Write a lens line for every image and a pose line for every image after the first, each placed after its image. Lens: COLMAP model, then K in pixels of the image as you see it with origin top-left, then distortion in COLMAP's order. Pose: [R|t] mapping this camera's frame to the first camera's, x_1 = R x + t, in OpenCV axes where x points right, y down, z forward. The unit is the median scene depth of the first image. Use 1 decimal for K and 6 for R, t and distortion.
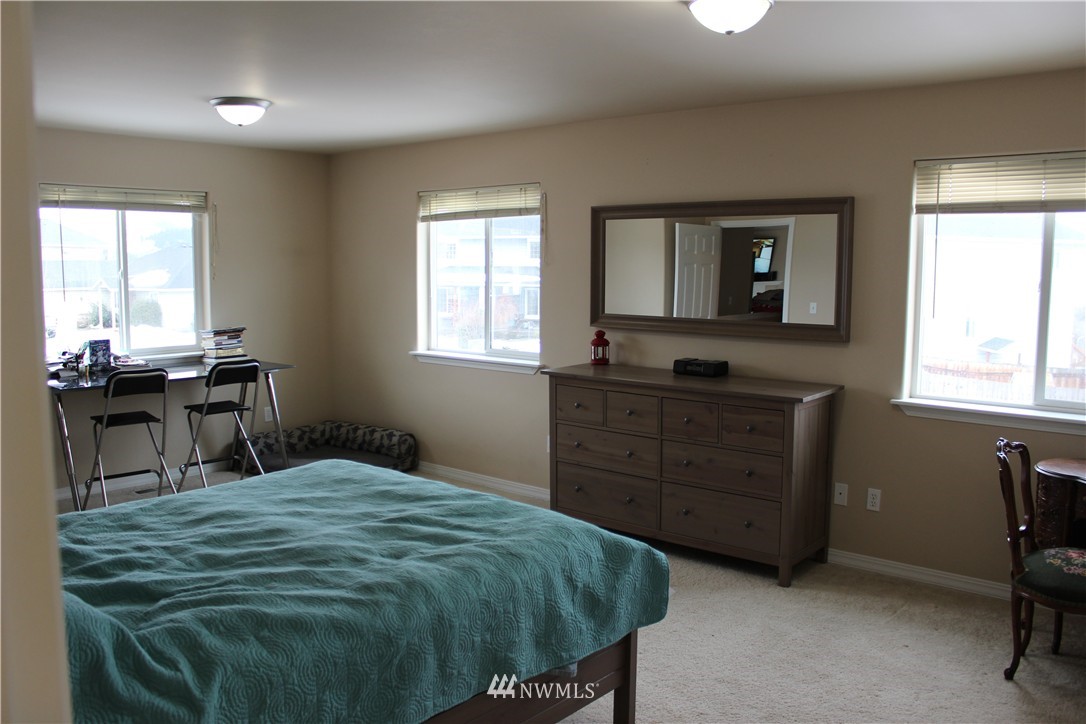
lens RADIAL K [[912.1, 0, 540.9], [0, 912.1, 363.5], [0, 0, 1]] dist [-0.068534, 0.005783]
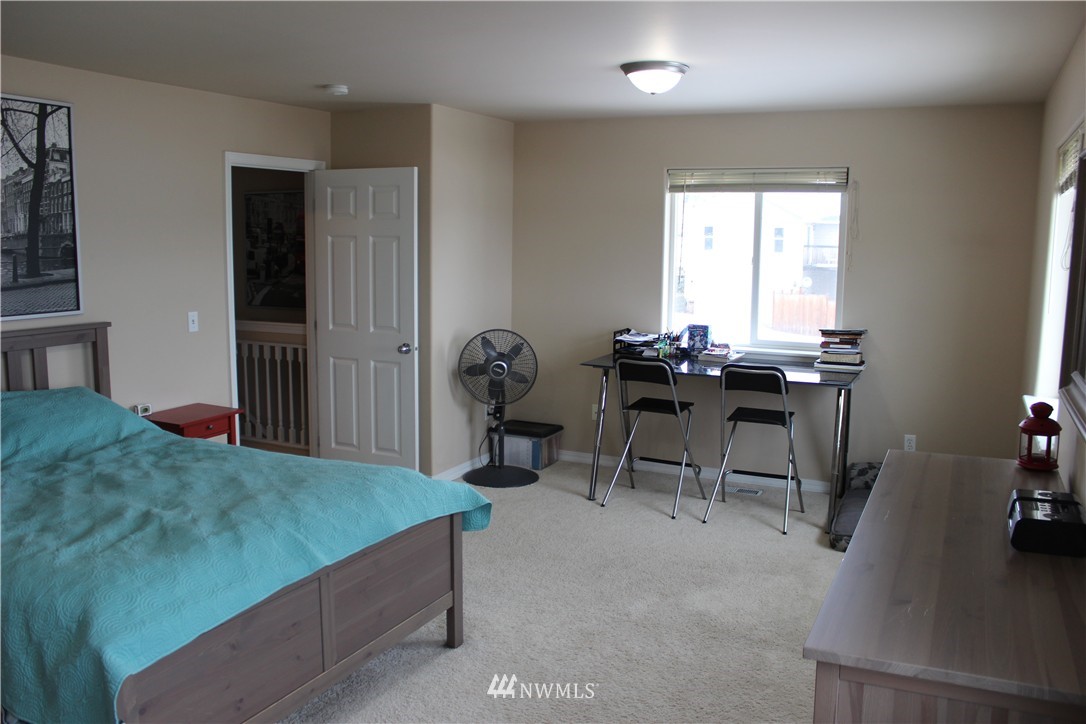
lens RADIAL K [[912.1, 0, 542.0], [0, 912.1, 360.7], [0, 0, 1]] dist [-0.068534, 0.005783]
pose [[0.252201, 0.138324, -0.957737, 0.520679], [-0.121333, 0.986440, 0.110519, -0.093229], [0.960038, 0.088332, 0.265565, 0.687858]]
